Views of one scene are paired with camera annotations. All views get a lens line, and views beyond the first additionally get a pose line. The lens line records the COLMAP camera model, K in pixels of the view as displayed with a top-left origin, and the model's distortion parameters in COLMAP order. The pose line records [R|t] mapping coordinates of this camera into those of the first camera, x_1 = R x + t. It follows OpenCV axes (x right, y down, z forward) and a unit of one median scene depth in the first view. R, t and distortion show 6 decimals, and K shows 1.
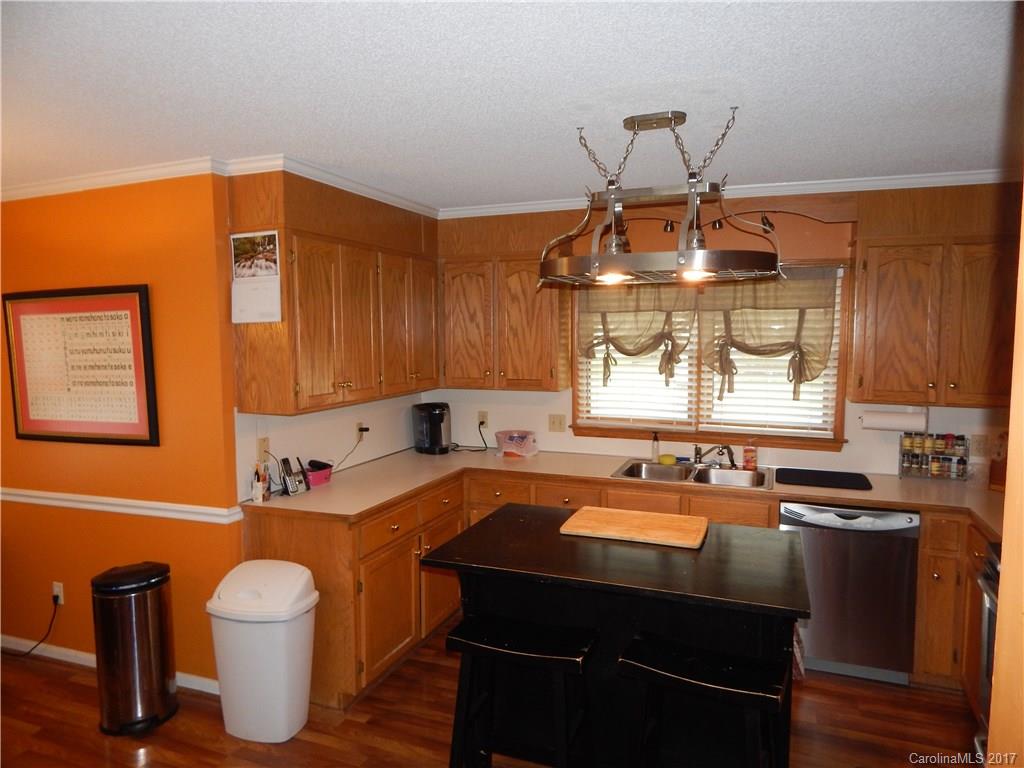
lens RADIAL K [[668.7, 0, 522.7], [0, 668.7, 379.0], [0, 0, 1]] dist [-0.020517, 0.003739]
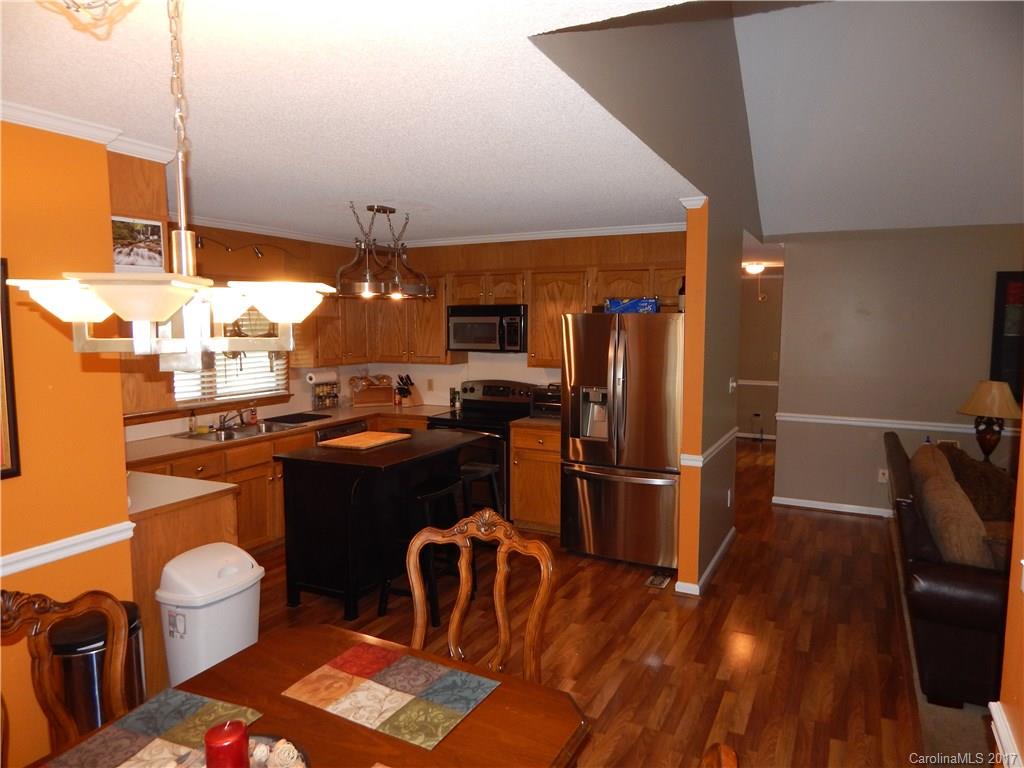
lens RADIAL K [[668.7, 0, 515.1], [0, 668.7, 383.1], [0, 0, 1]] dist [-0.020517, 0.003739]
pose [[0.088244, -0.086977, 0.992294, -1.008023], [0.084773, 0.993222, 0.079519, -0.015009], [-0.992485, 0.077103, 0.095019, 0.309098]]
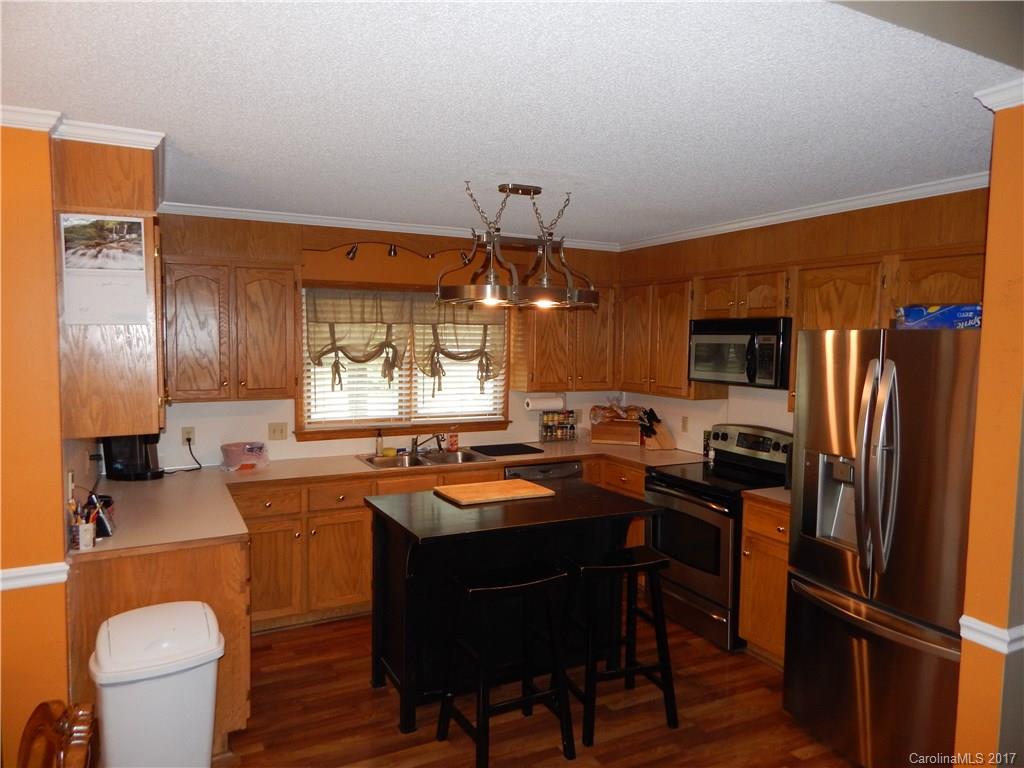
lens RADIAL K [[668.7, 0, 508.8], [0, 668.7, 381.4], [0, 0, 1]] dist [-0.020517, 0.003739]
pose [[0.665438, -0.035042, 0.745630, -0.532837], [0.045349, 0.998950, 0.006475, 0.000821], [-0.745074, 0.029505, 0.666329, 0.071386]]
